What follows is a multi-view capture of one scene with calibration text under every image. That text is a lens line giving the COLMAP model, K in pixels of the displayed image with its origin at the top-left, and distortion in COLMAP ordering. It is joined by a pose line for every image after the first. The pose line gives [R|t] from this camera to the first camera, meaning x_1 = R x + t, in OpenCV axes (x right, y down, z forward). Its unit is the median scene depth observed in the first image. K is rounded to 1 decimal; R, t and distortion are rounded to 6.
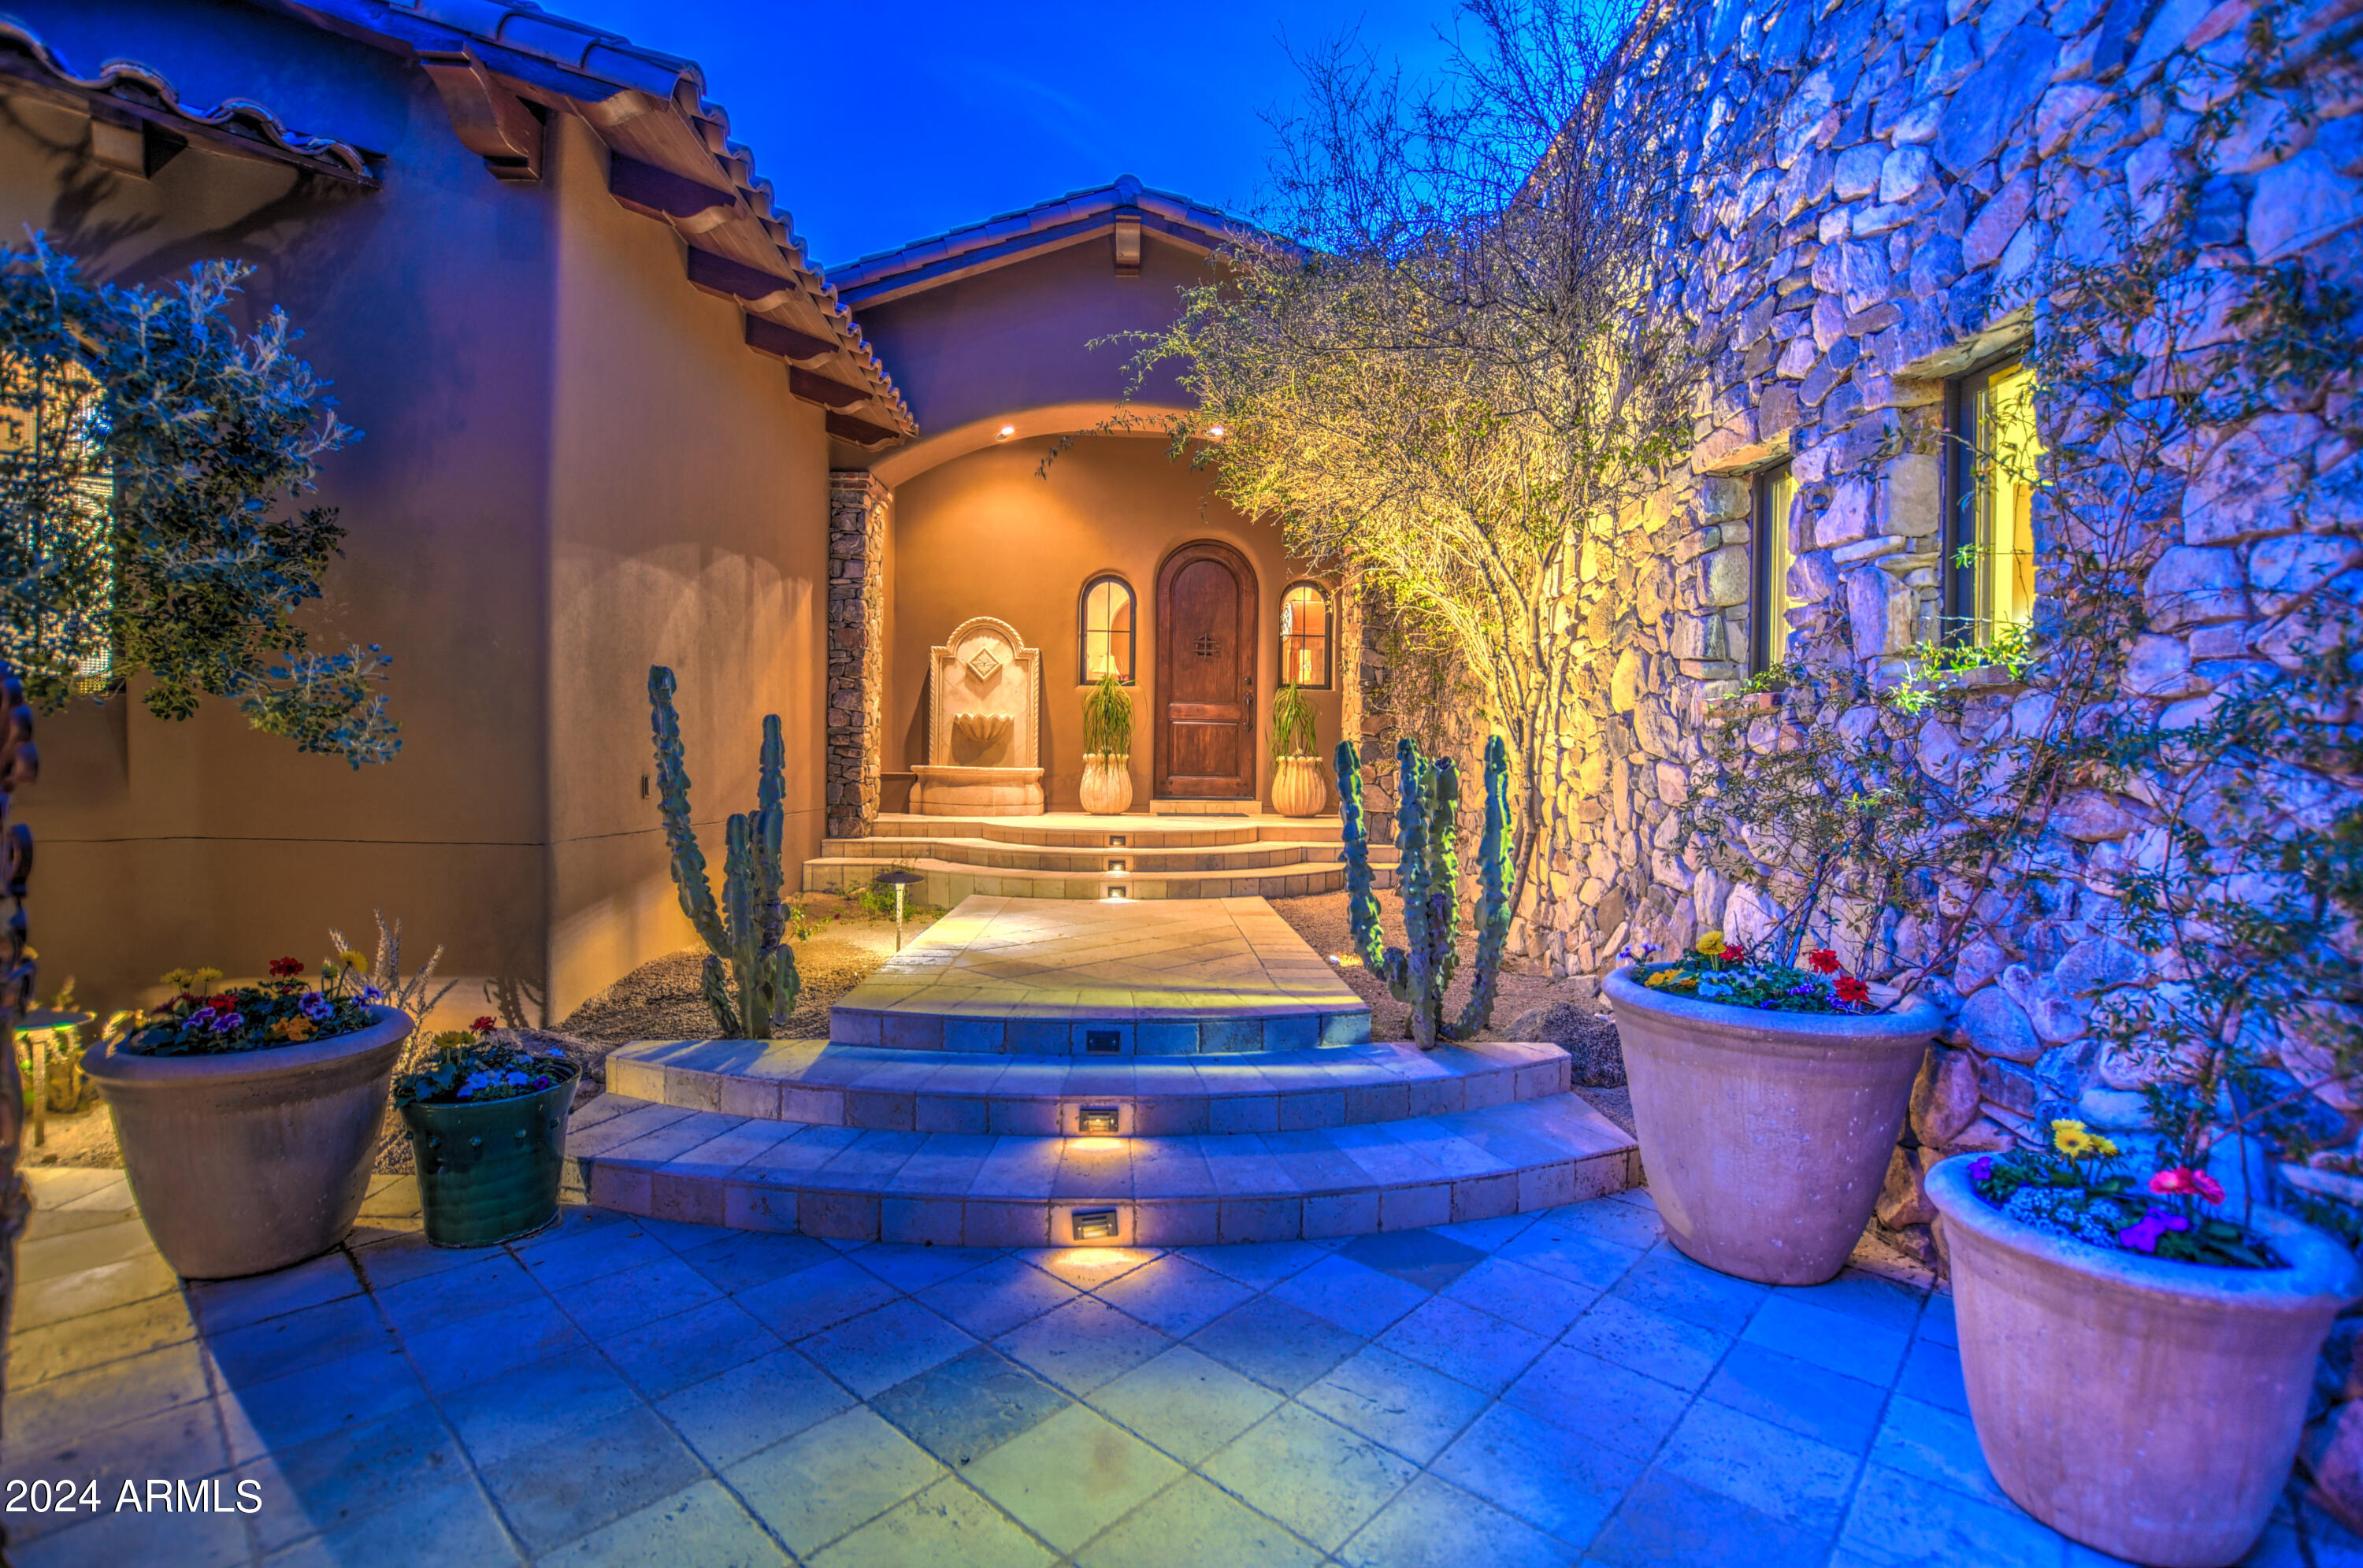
lens RADIAL K [[1027.1, 0, 1157.1], [0, 1027.1, 773.5], [0, 0, 1]] dist [-0.021790, 0.000405]
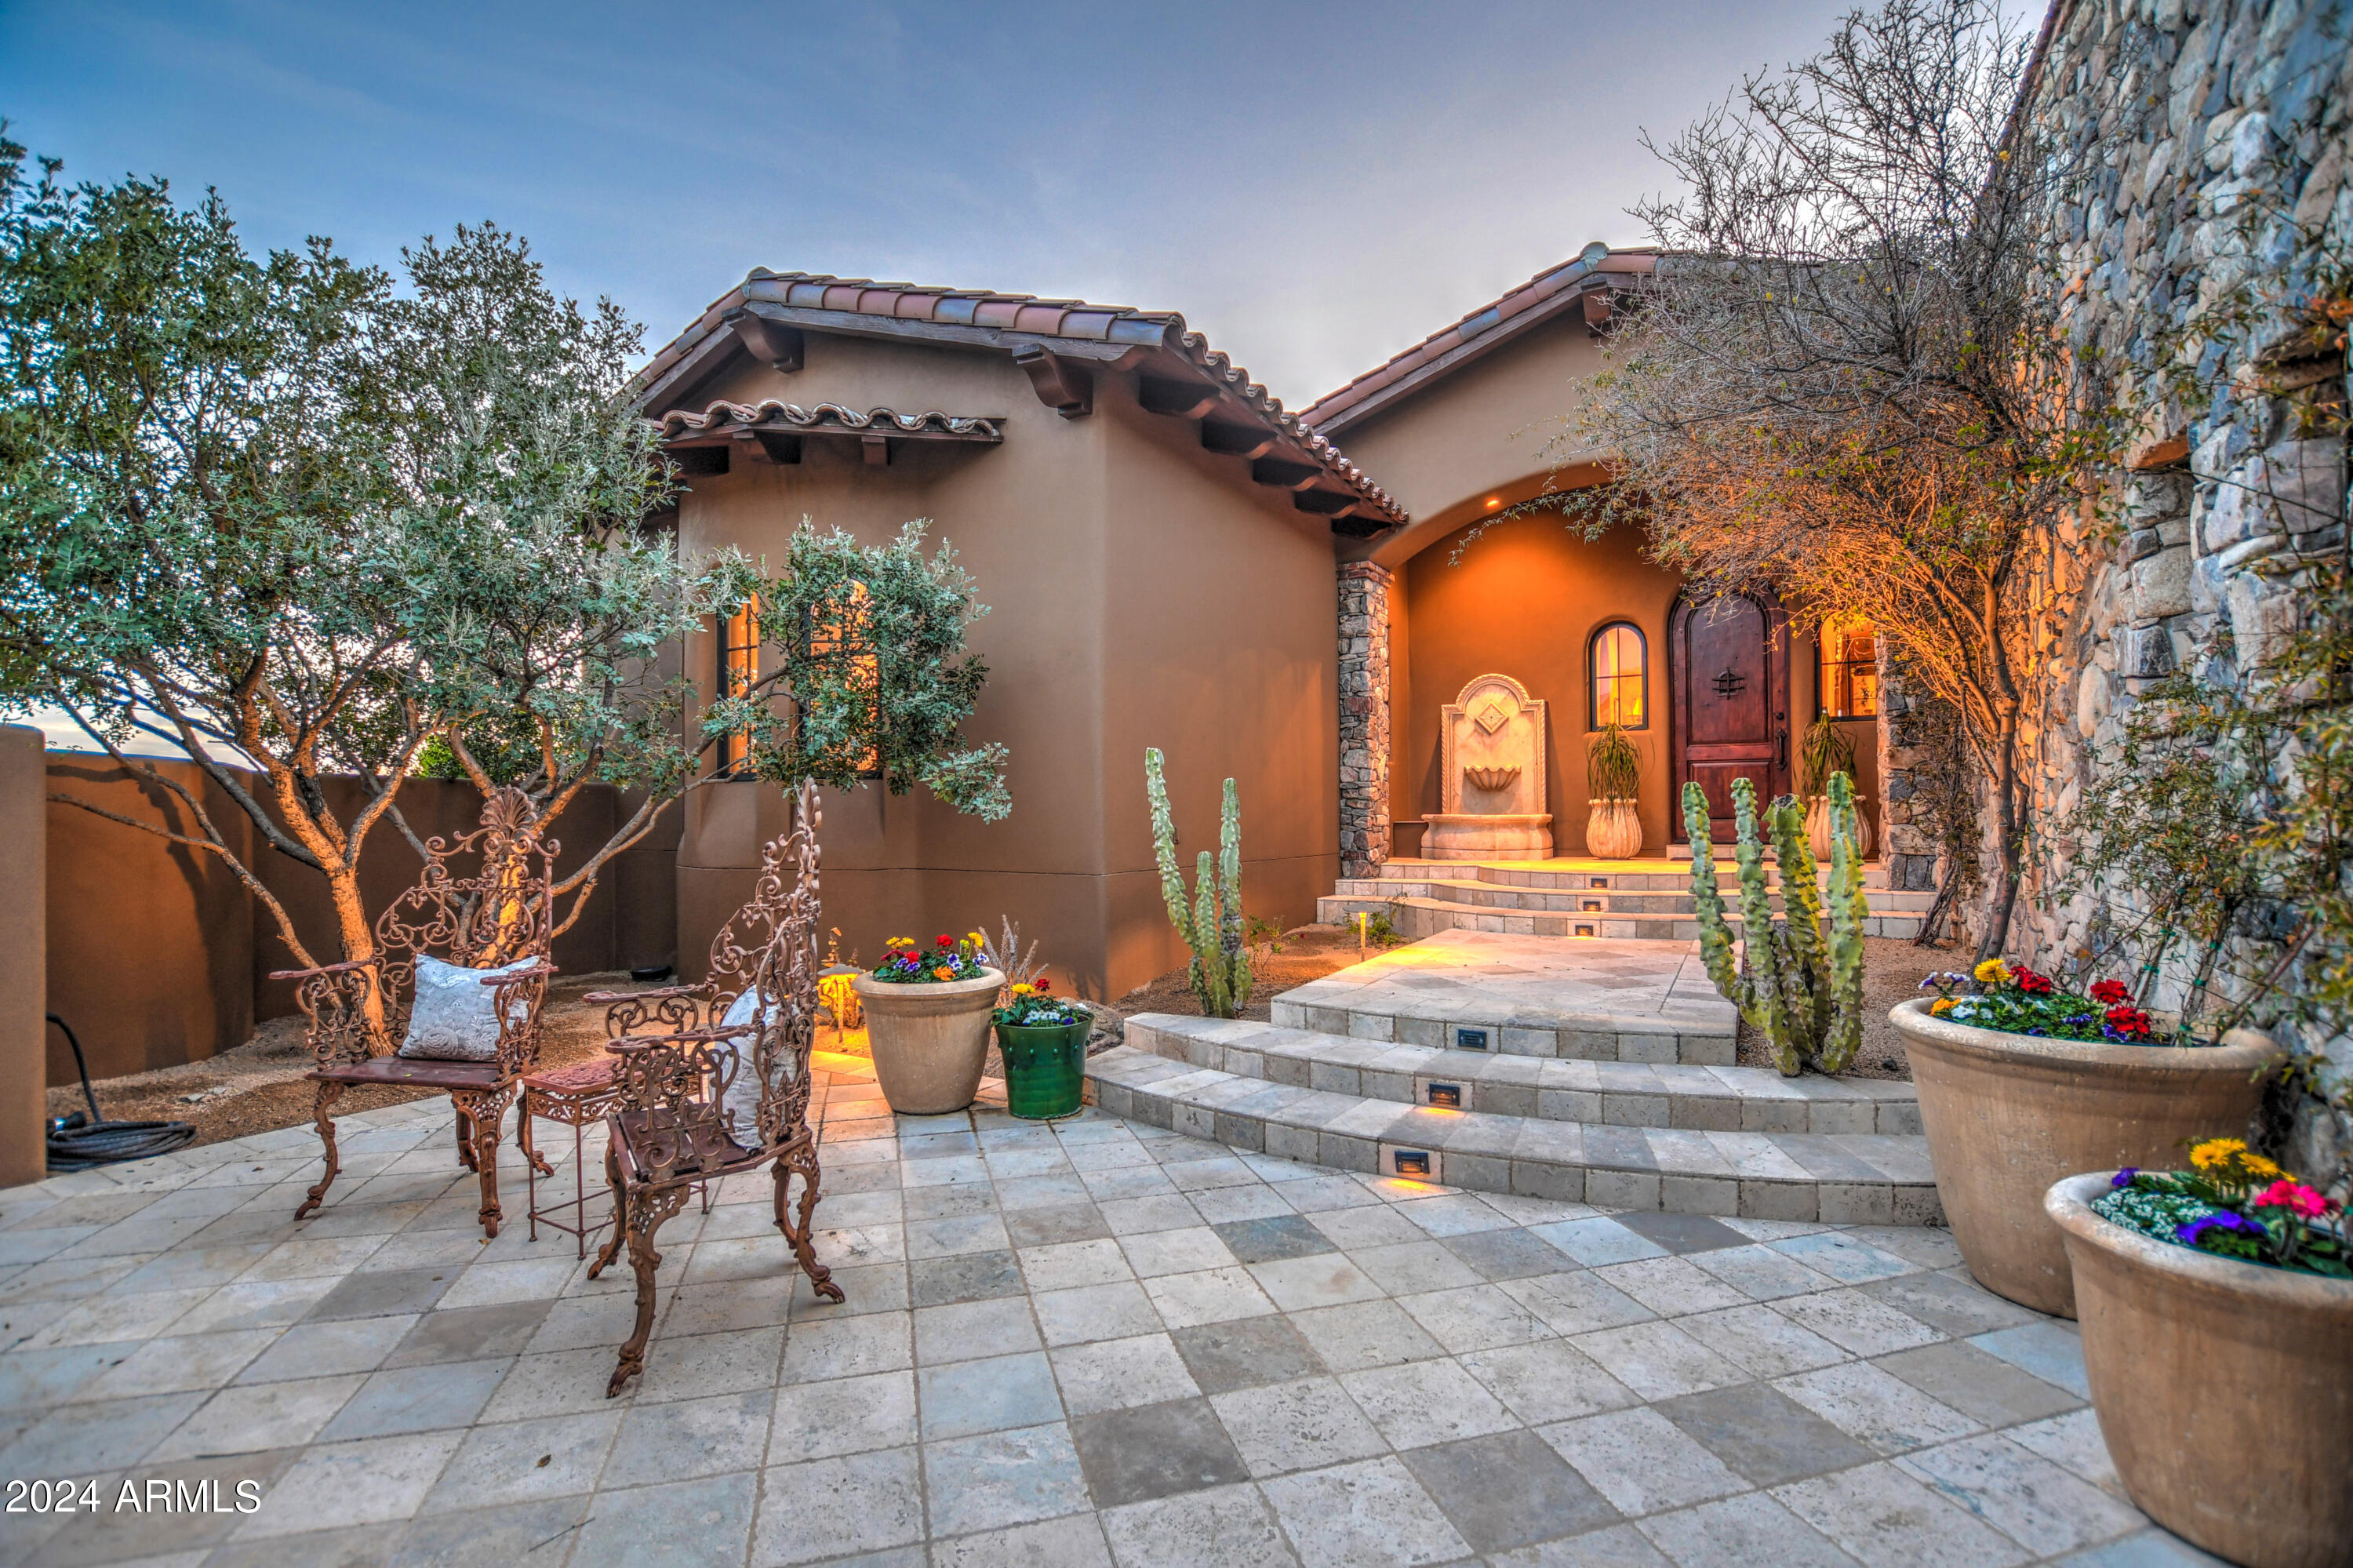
lens RADIAL K [[1037.7, 0, 1183.8], [0, 1037.7, 785.6], [0, 0, 1]] dist [-0.026072, 0.000413]
pose [[0.857385, -0.035554, -0.513446, 0.148656], [0.016403, 0.998992, -0.041787, 0.004739], [0.514414, 0.027405, 0.857104, -0.112280]]
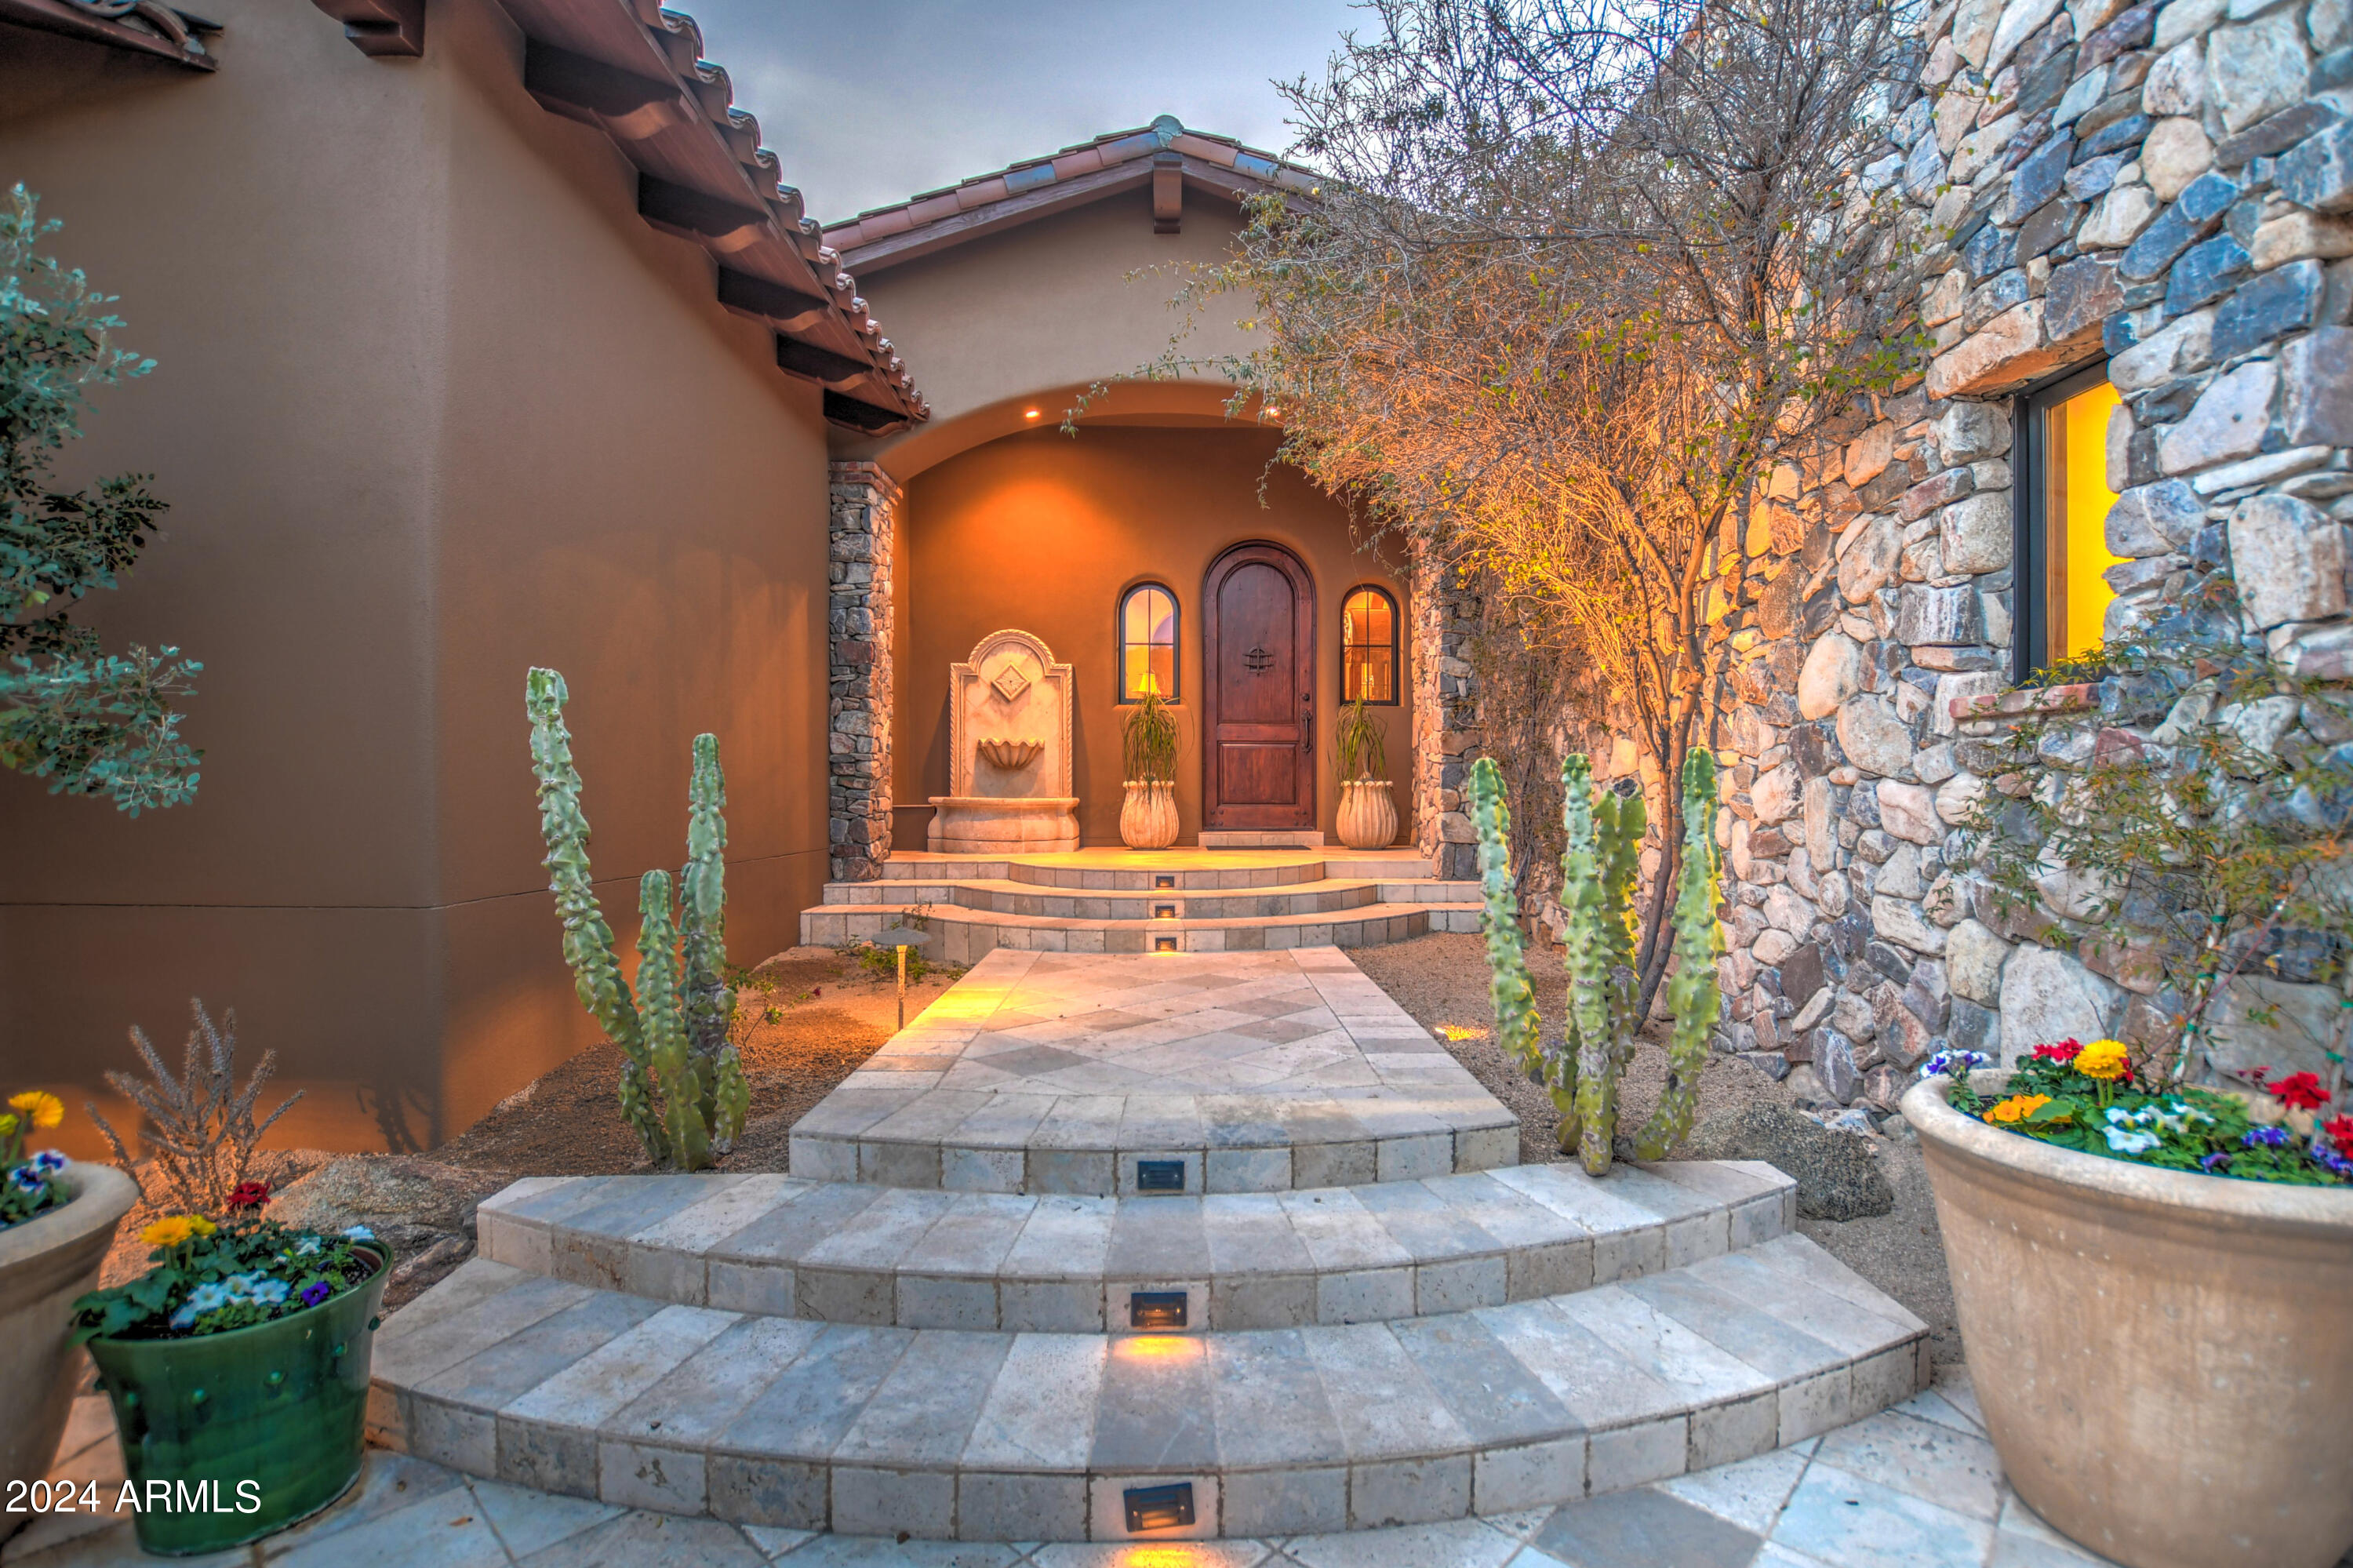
lens RADIAL K [[1043.0, 0, 1191.8], [0, 1043.0, 799.3], [0, 0, 1]] dist [-0.024566, 0.000356]
pose [[0.999894, -0.013819, -0.004495, -0.012109], [0.013816, 0.999904, -0.000822, -0.002508], [0.004505, 0.000760, 0.999990, 0.135043]]
